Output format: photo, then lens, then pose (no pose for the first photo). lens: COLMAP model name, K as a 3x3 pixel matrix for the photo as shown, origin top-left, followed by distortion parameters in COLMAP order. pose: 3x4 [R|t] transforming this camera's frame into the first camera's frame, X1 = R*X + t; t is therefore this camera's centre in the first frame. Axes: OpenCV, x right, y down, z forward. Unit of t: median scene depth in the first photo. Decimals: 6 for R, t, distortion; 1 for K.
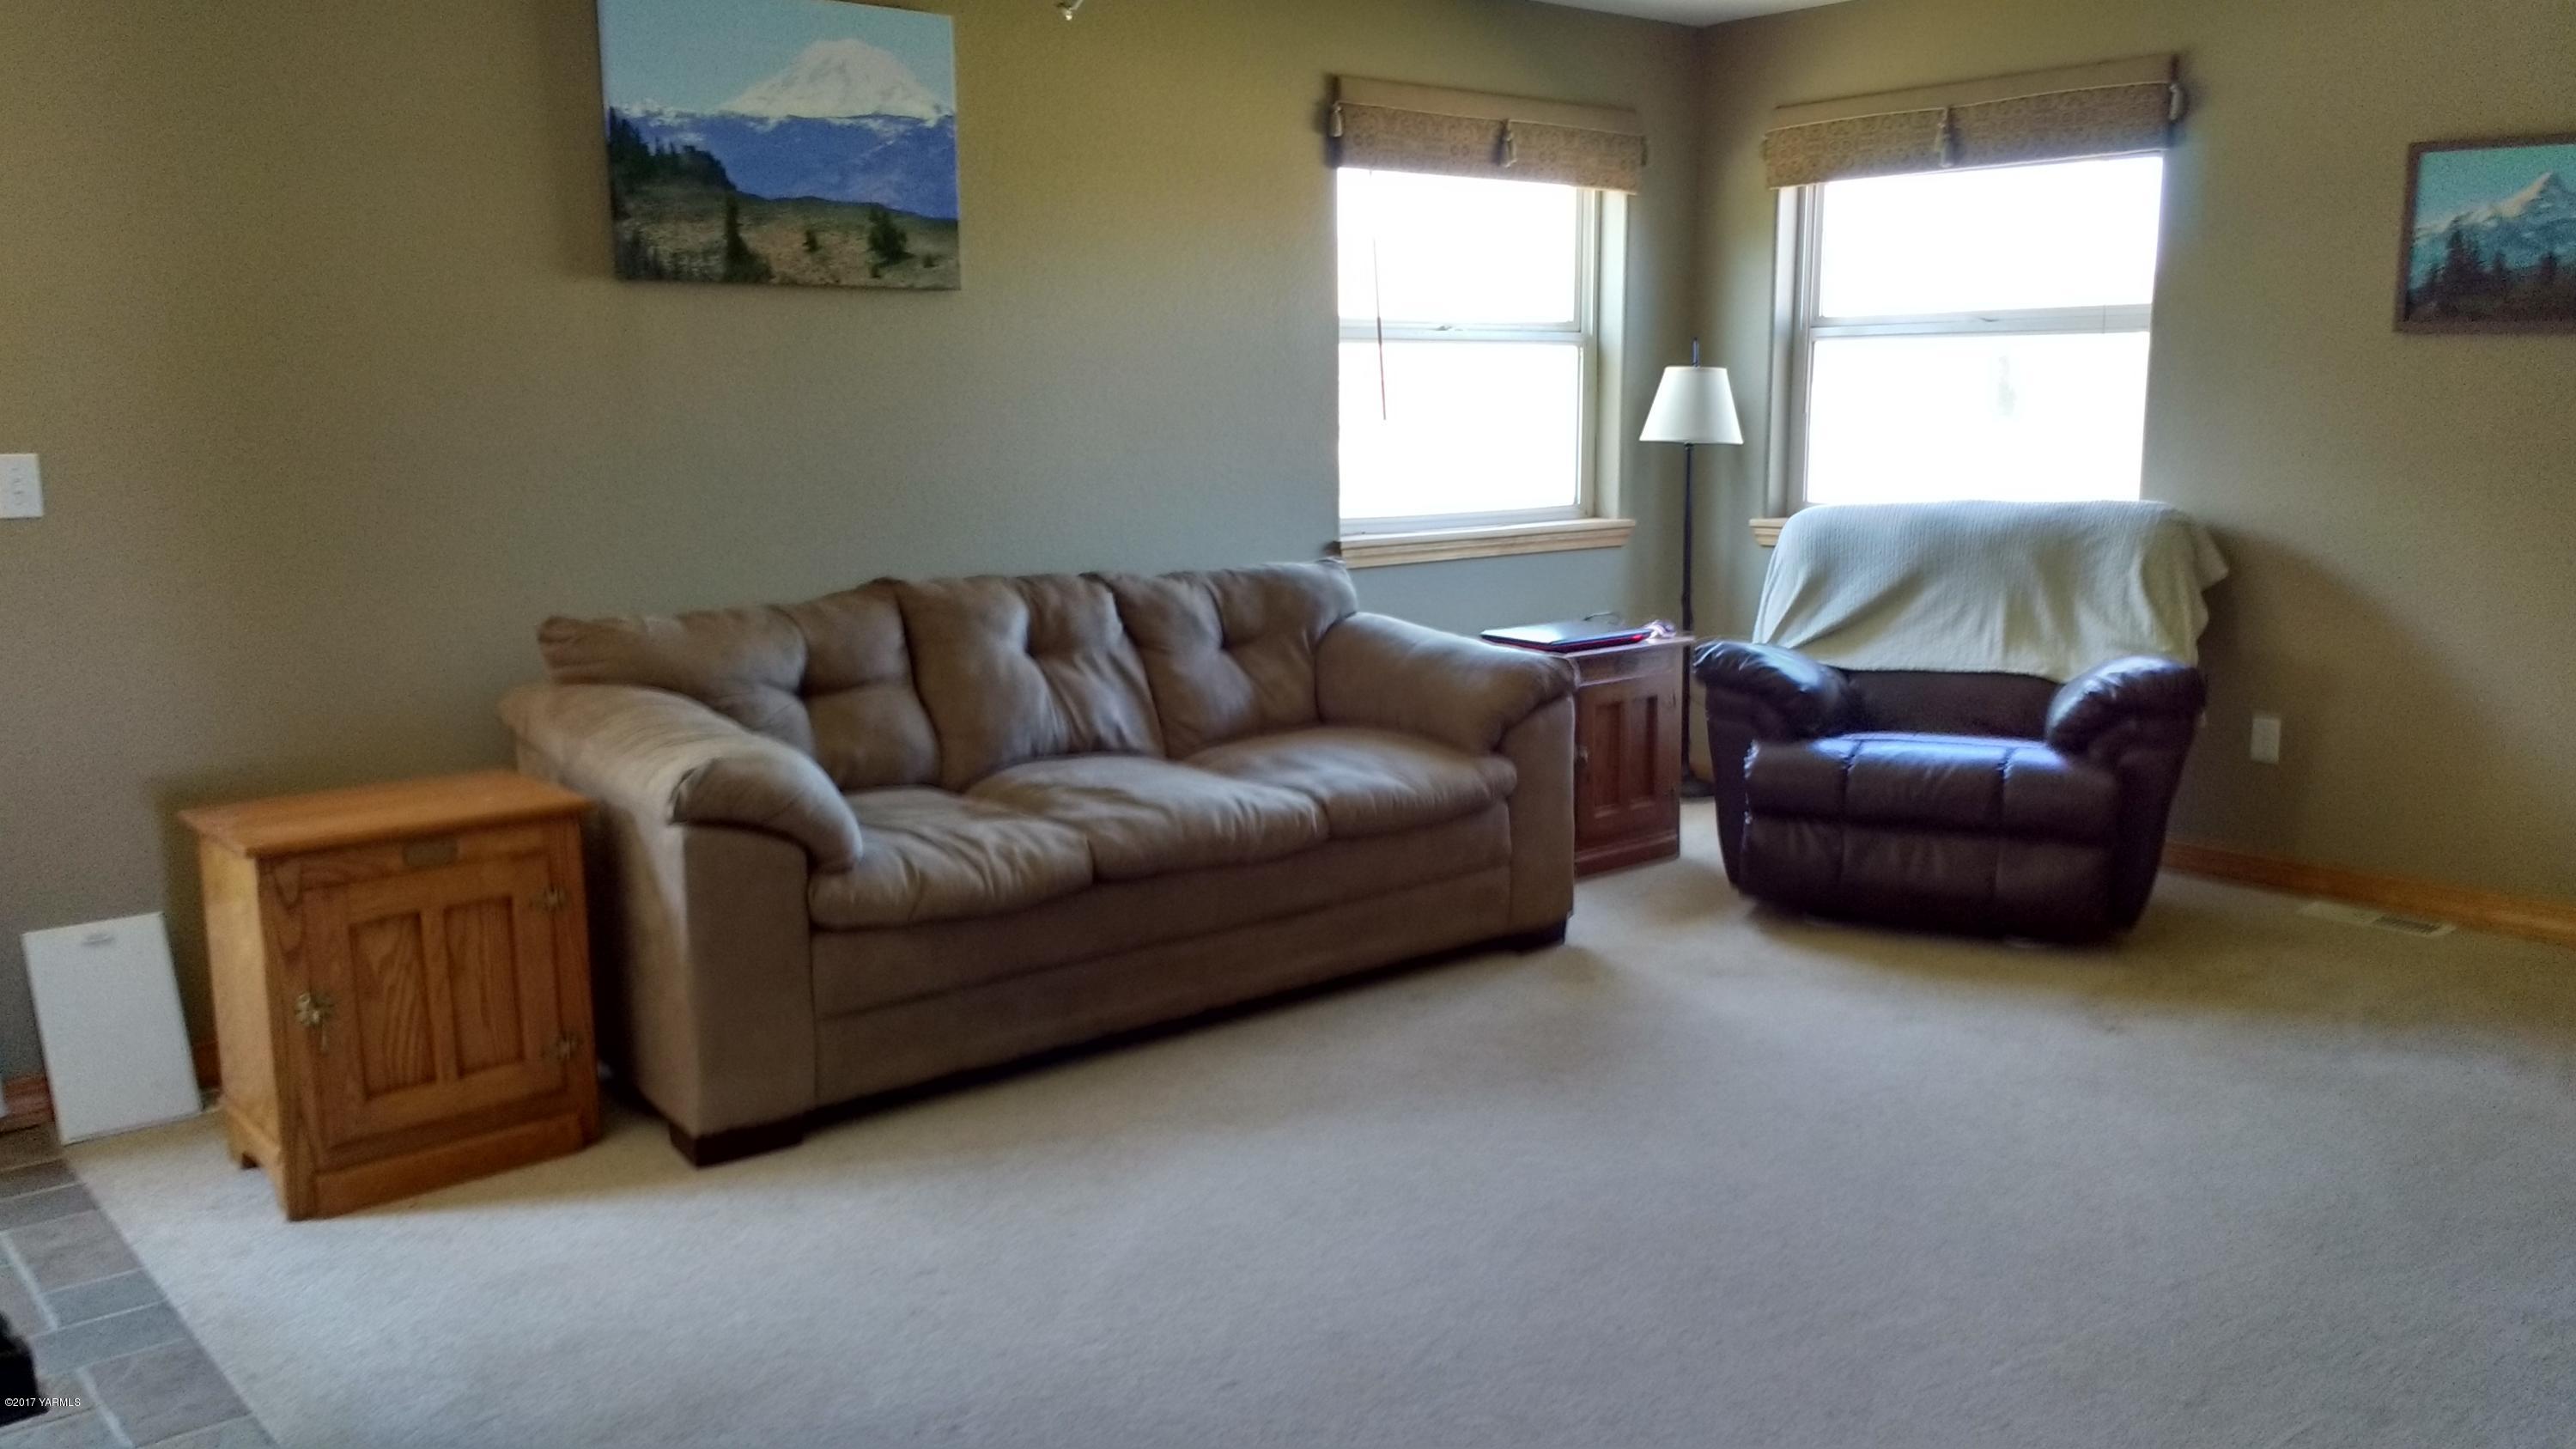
lens RADIAL K [[2031.0, 0, 1297.5], [0, 2031.0, 736.5], [0, 0, 1]] dist [0.113844, -0.183408]
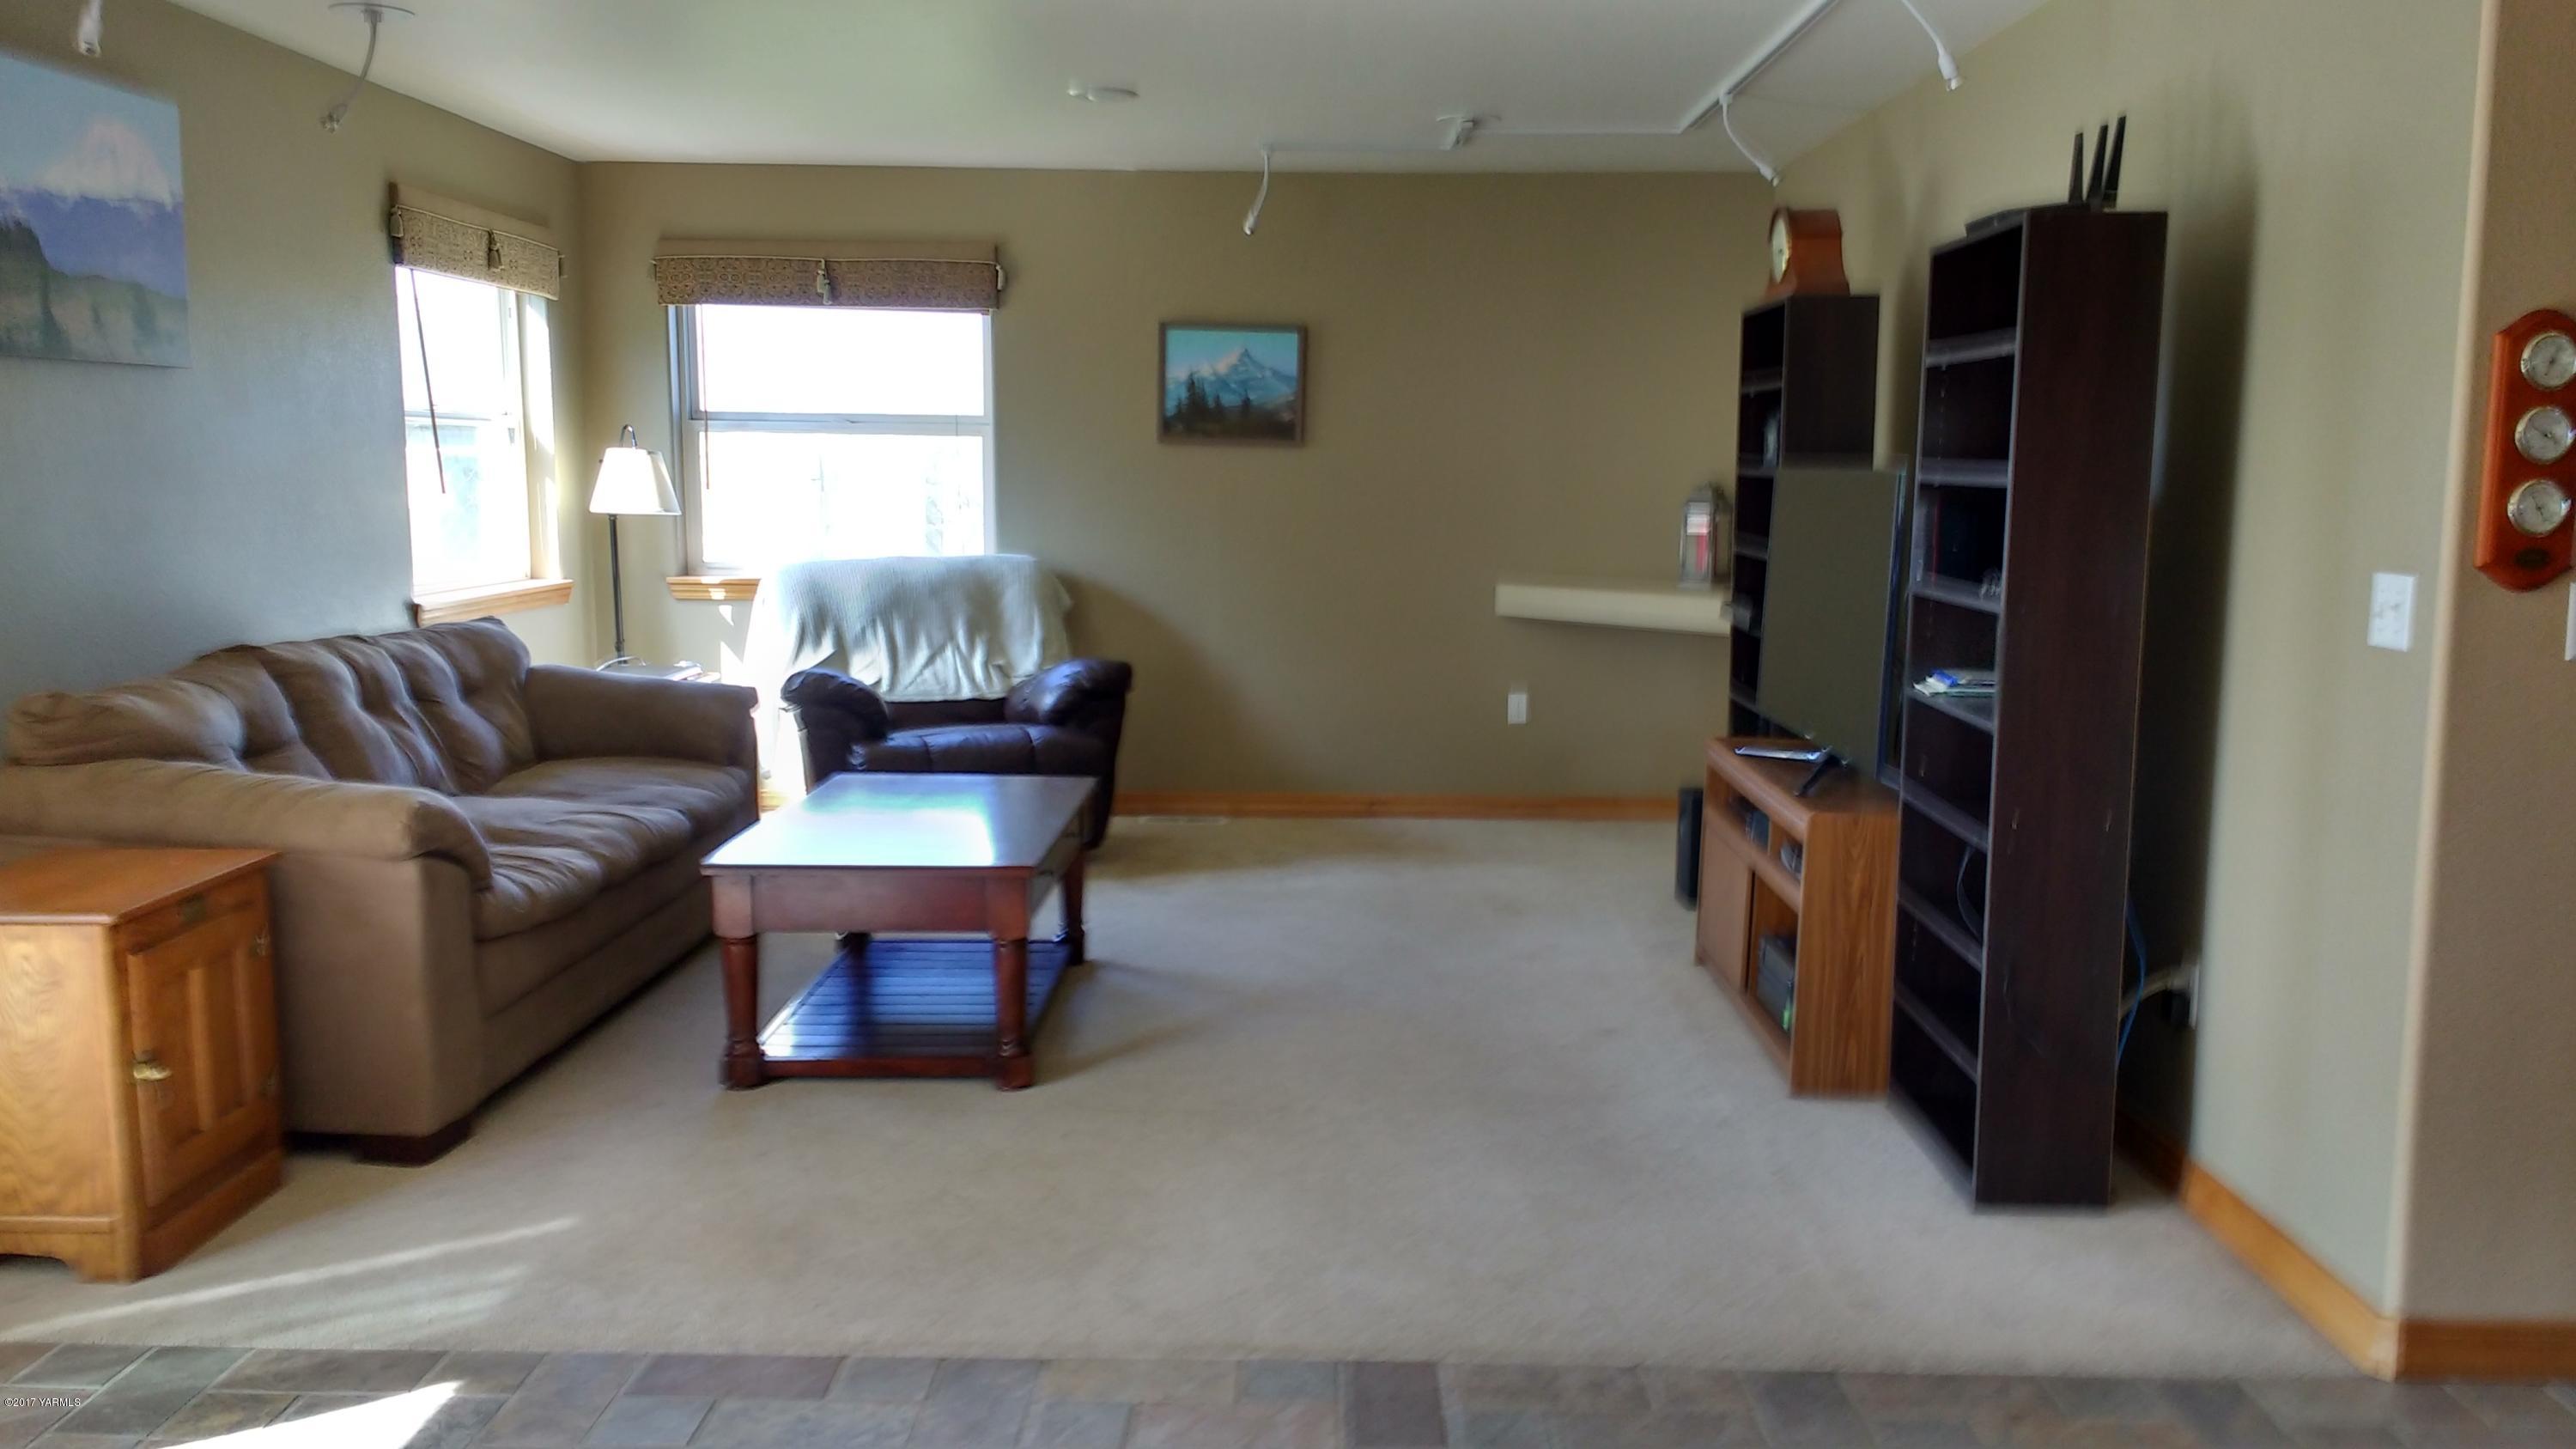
lens RADIAL K [[1899.0, 0, 1415.0], [0, 1899.0, 724.6], [0, 0, 1]] dist [0.003338, 0.001208]
pose [[0.653389, -0.087106, 0.751994, -0.514175], [0.108780, 0.993852, 0.020605, 0.006893], [-0.749166, 0.068339, 0.658848, -0.078950]]
